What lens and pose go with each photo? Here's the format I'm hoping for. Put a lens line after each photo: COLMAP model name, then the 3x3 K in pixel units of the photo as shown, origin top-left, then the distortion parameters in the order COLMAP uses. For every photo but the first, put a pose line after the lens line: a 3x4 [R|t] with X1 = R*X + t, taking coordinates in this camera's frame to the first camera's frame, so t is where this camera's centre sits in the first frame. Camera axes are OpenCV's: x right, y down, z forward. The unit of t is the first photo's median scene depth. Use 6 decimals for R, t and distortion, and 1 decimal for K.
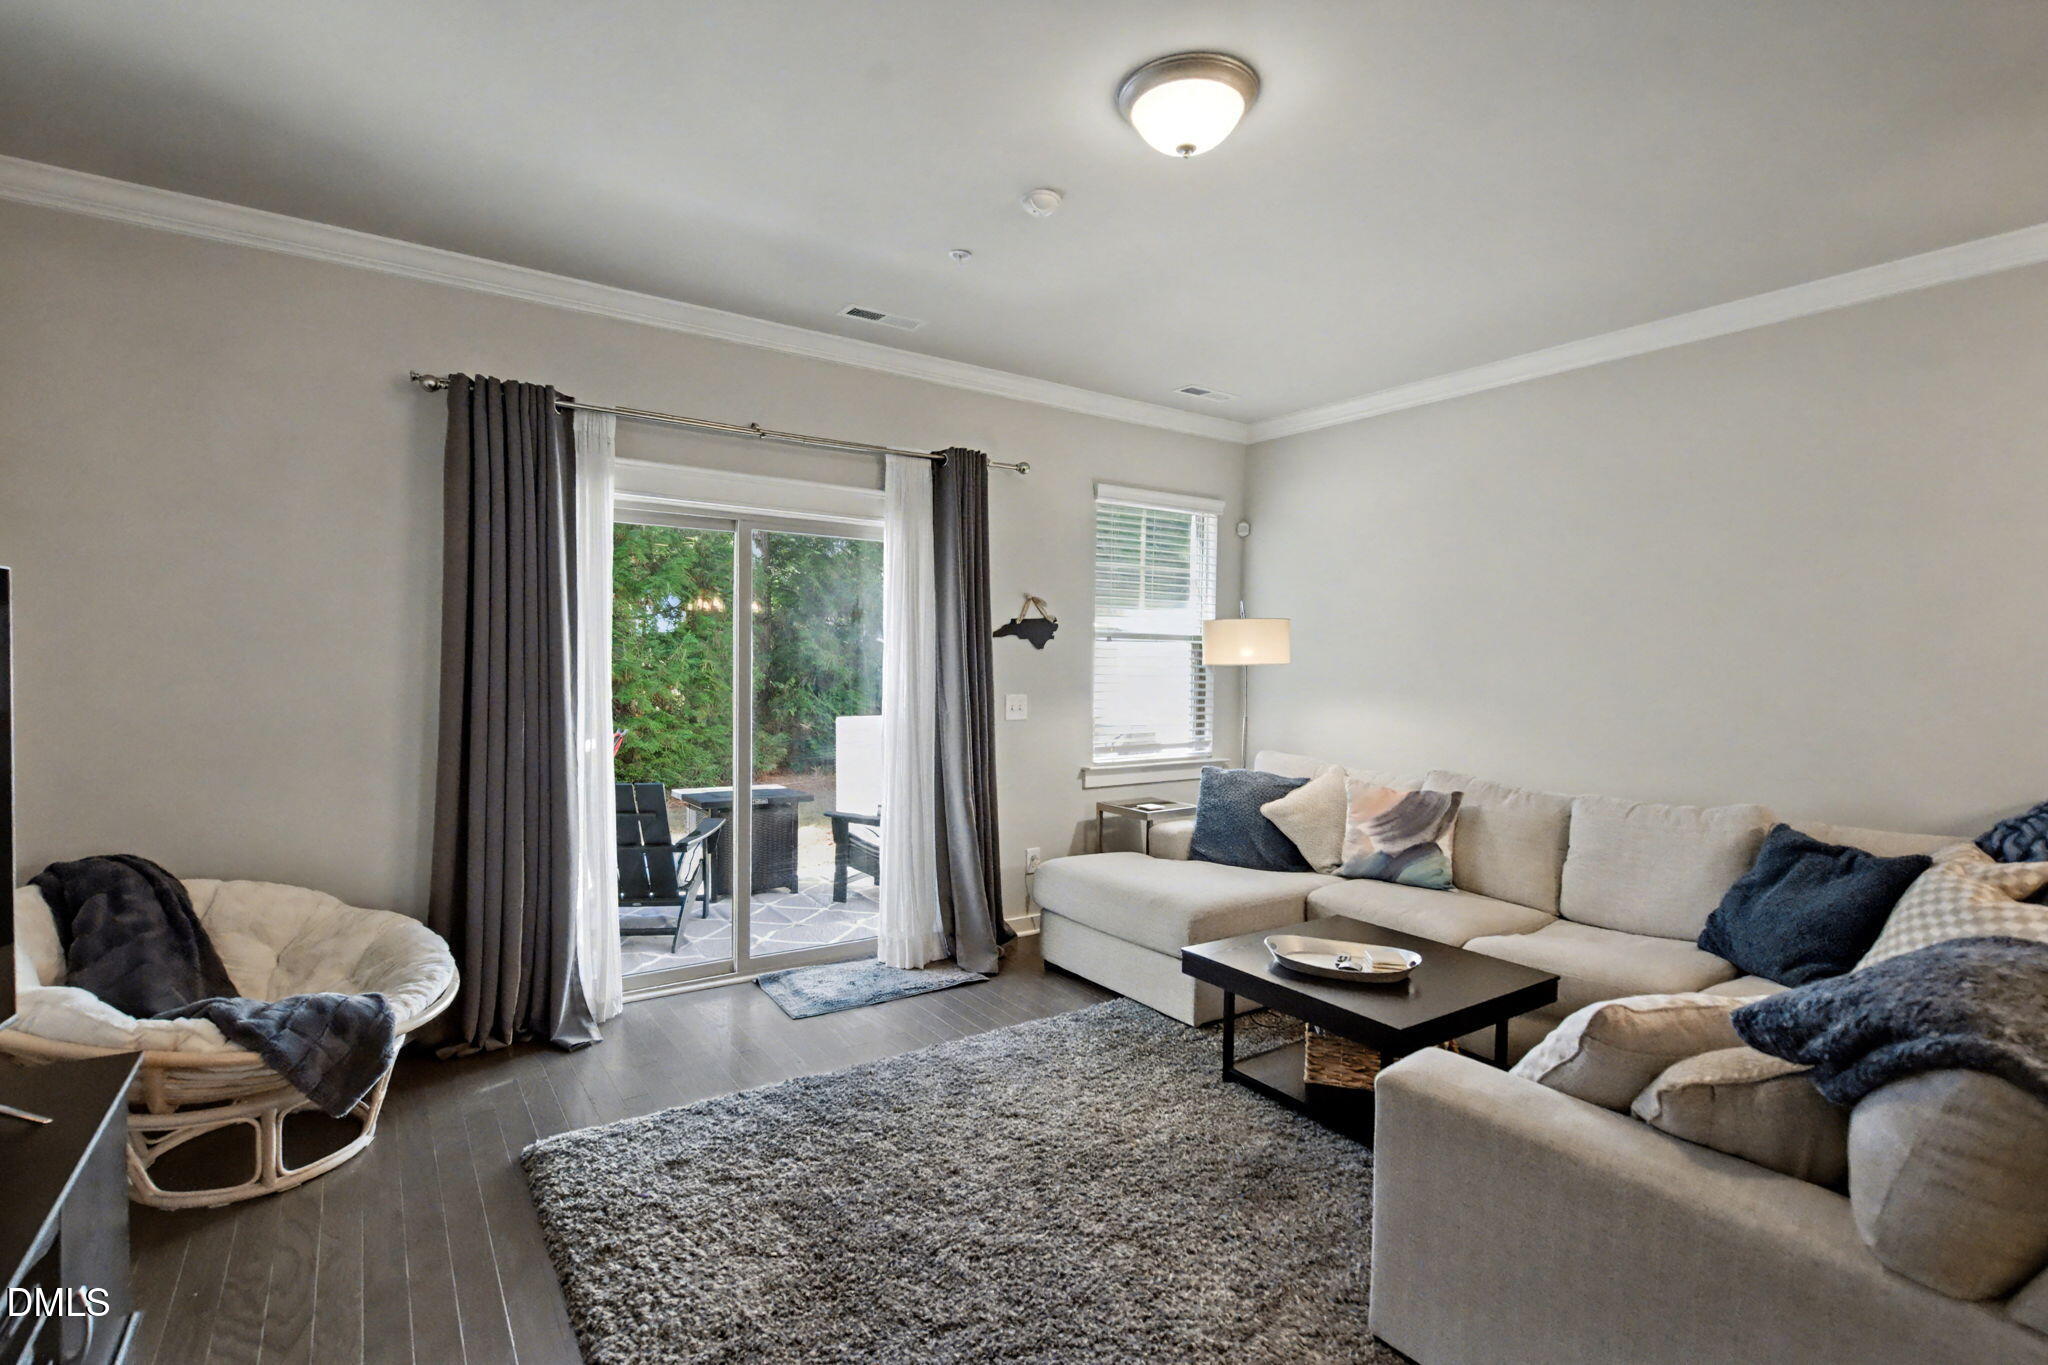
lens RADIAL K [[941.7, 0, 1011.4], [0, 941.7, 676.1], [0, 0, 1]] dist [-0.001409, -0.000318]
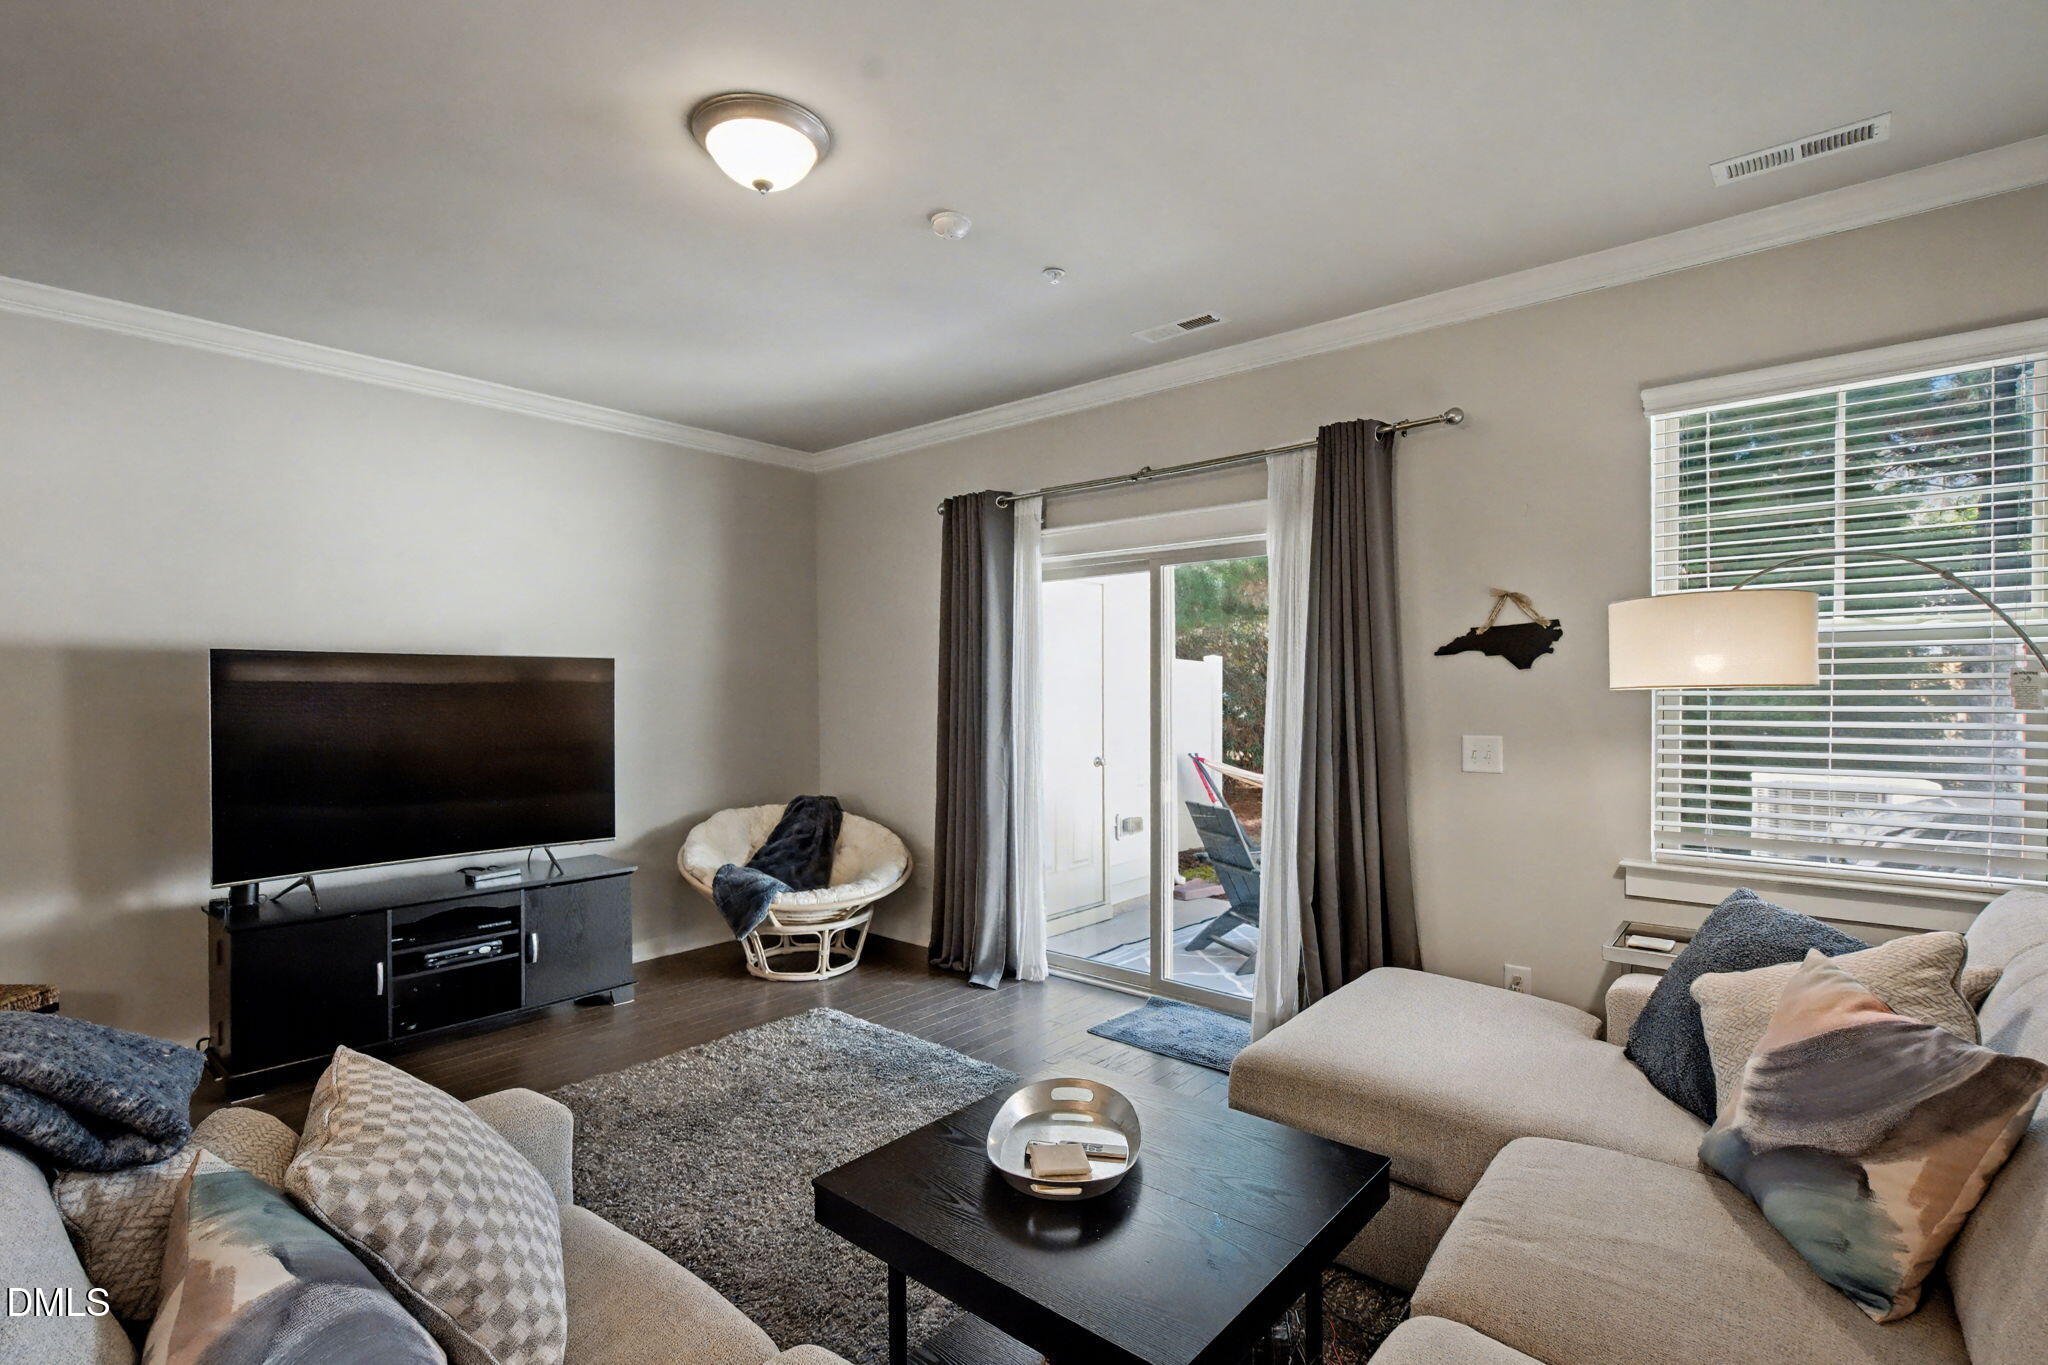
lens RADIAL K [[993.7, 0, 1030.9], [0, 993.7, 688.8], [0, 0, 1]] dist [0.060963, 0.000058]
pose [[0.274347, -0.012451, -0.961550, 0.677541], [-0.004090, 0.999892, -0.014114, -0.003391], [0.961622, 0.007804, 0.274266, 0.507673]]
